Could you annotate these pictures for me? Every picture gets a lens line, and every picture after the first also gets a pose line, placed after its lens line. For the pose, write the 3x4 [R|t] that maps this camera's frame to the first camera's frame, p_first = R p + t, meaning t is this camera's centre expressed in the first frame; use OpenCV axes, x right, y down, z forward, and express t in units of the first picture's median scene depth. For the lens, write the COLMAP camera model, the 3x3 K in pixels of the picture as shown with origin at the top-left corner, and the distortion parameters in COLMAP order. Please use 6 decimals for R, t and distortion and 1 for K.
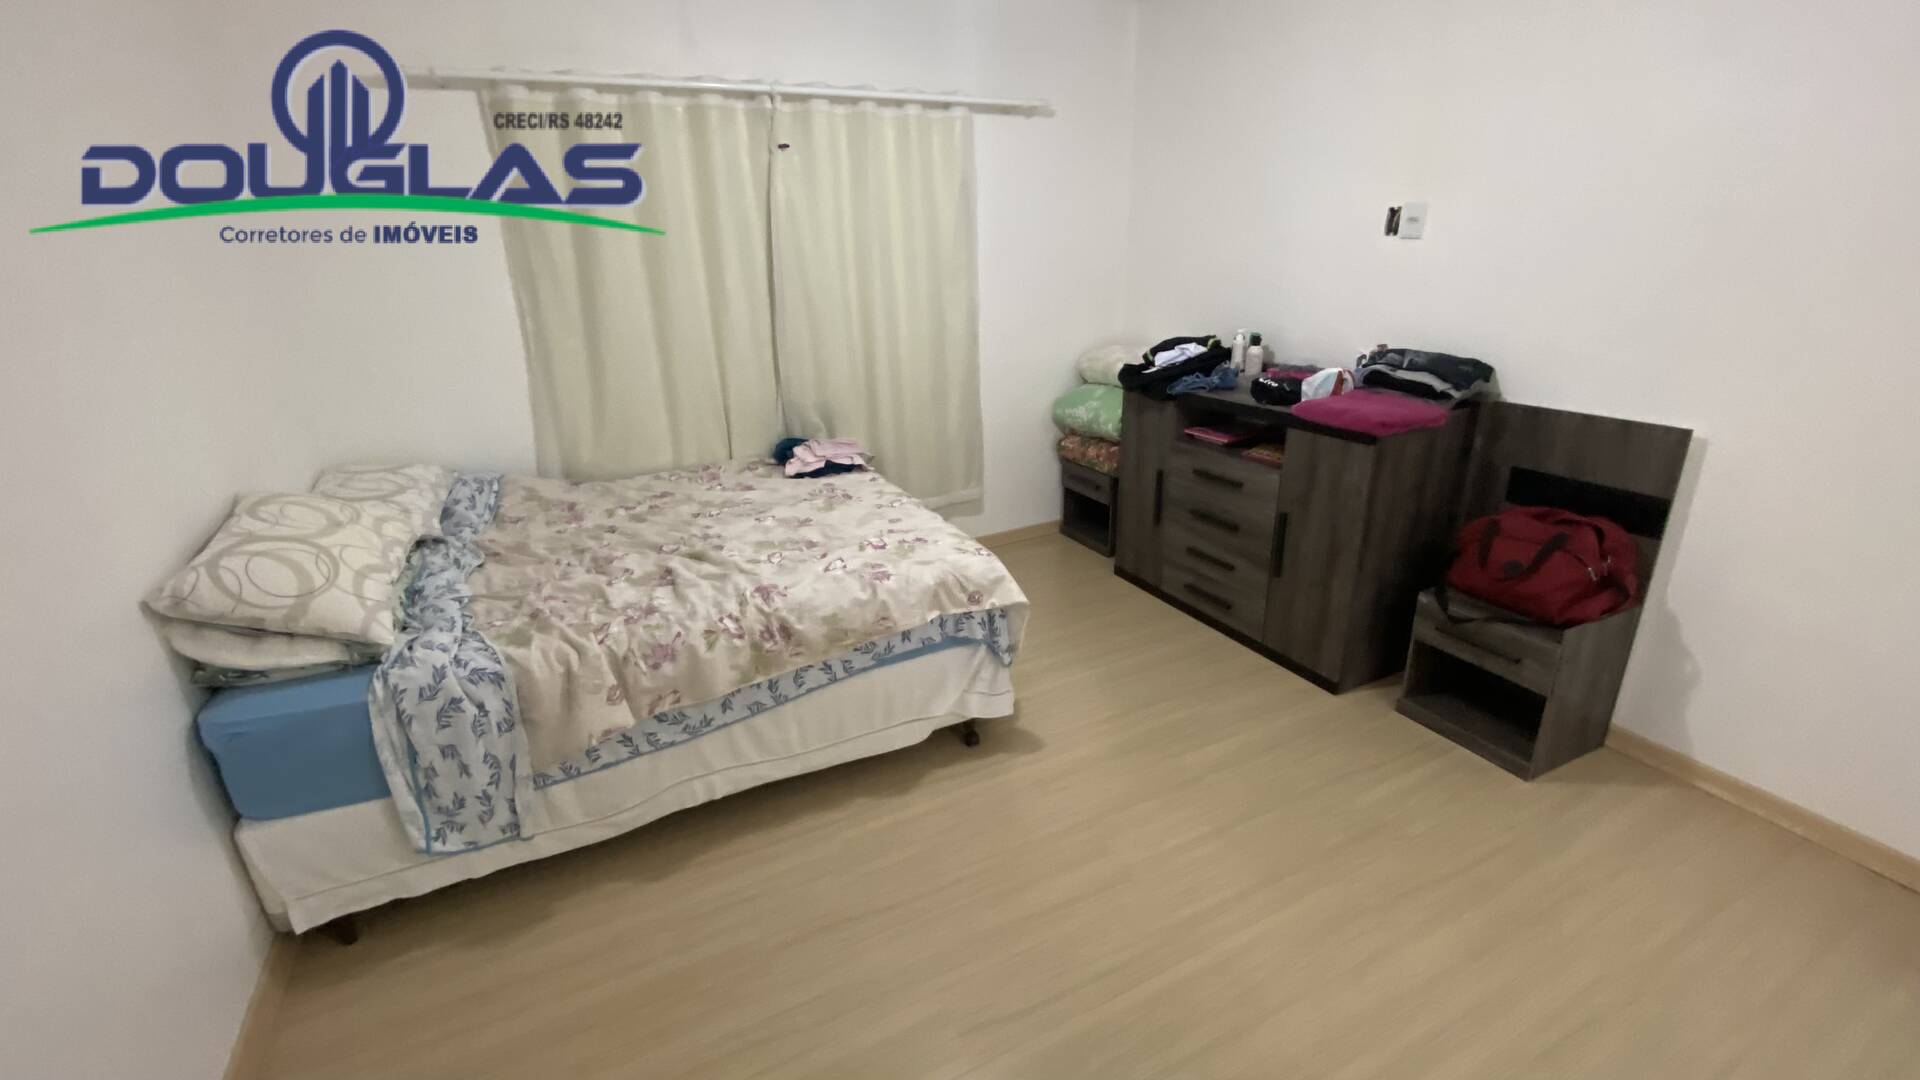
lens RADIAL K [[781.0, 0, 949.6], [0, 781.0, 547.2], [0, 0, 1]] dist [0.000208, -0.014111]
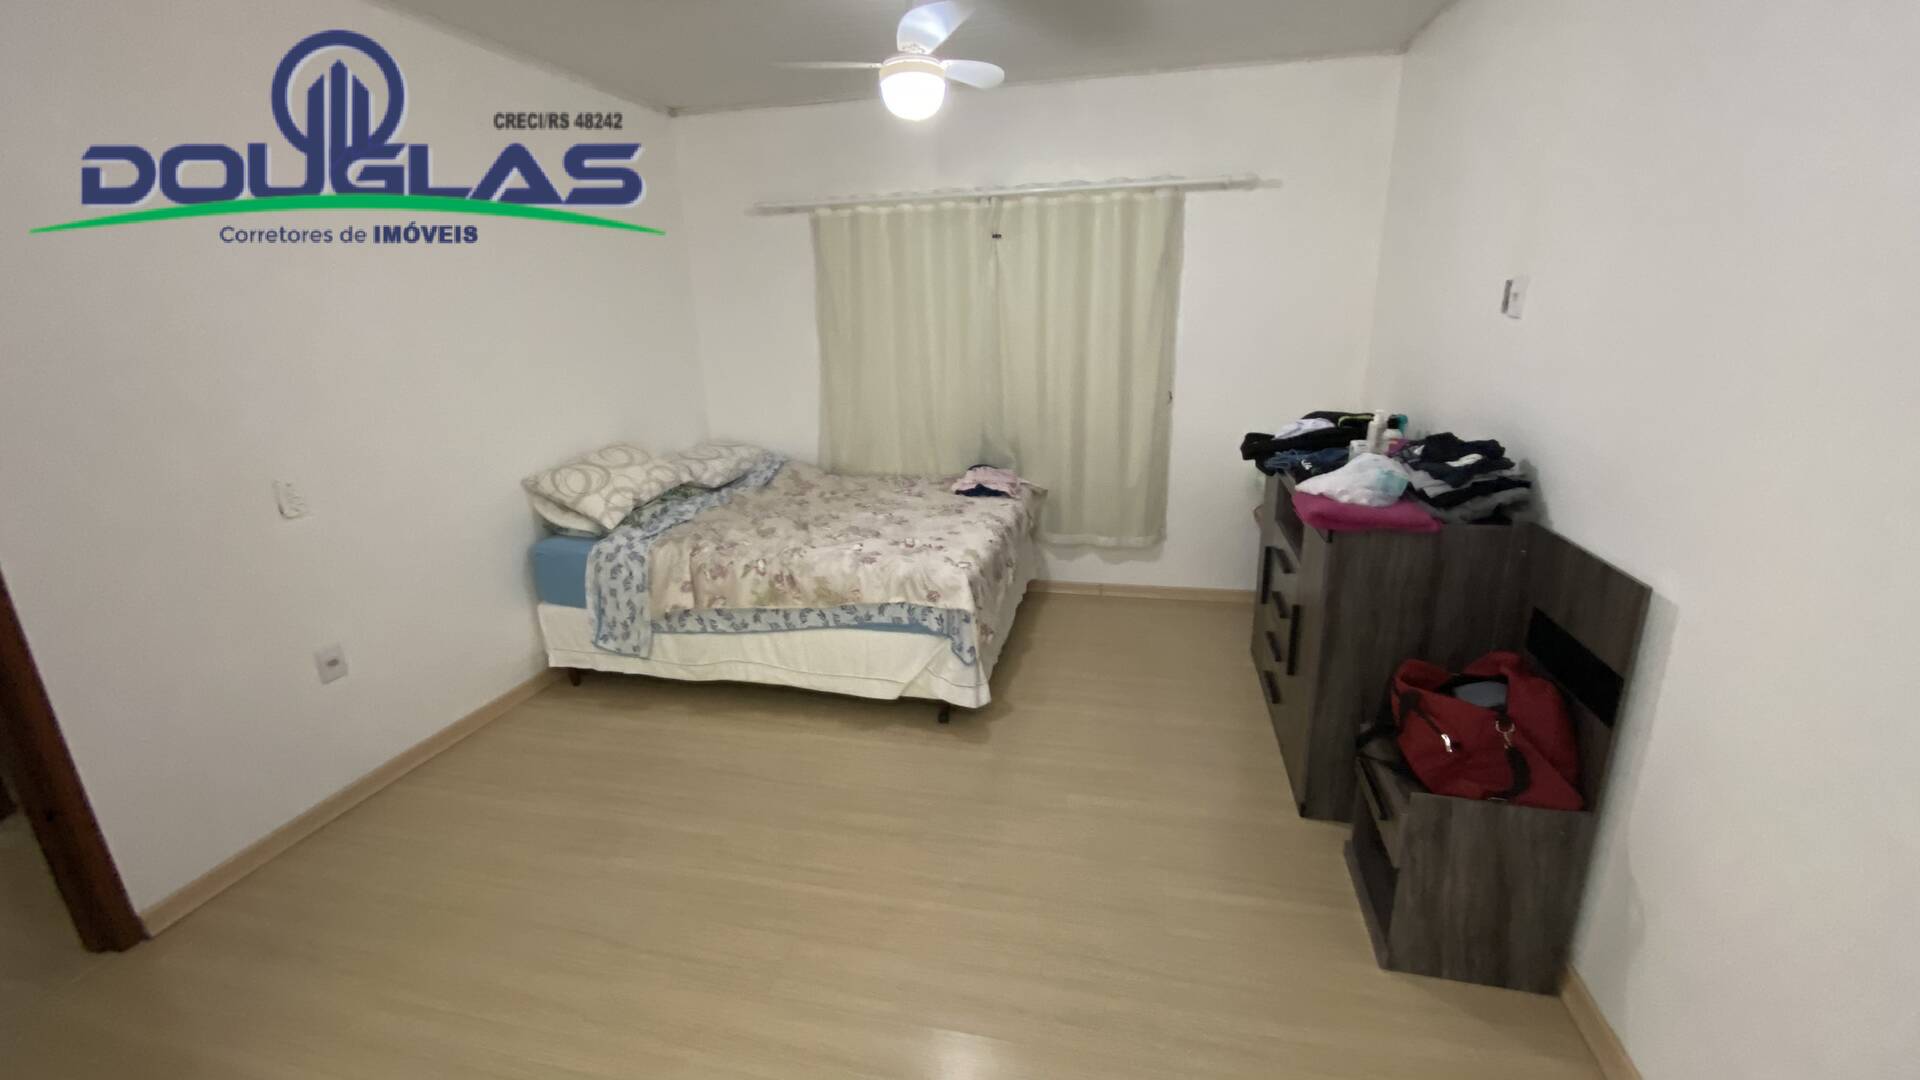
lens RADIAL K [[791.2, 0, 960.0], [0, 791.2, 540.0], [0, 0, 1]] dist [0.024971, -0.021258]
pose [[0.766324, 0.190715, -0.613494, 0.940961], [-0.227698, 0.973561, 0.018227, -0.063749], [0.600750, 0.125724, 0.789489, 0.010798]]
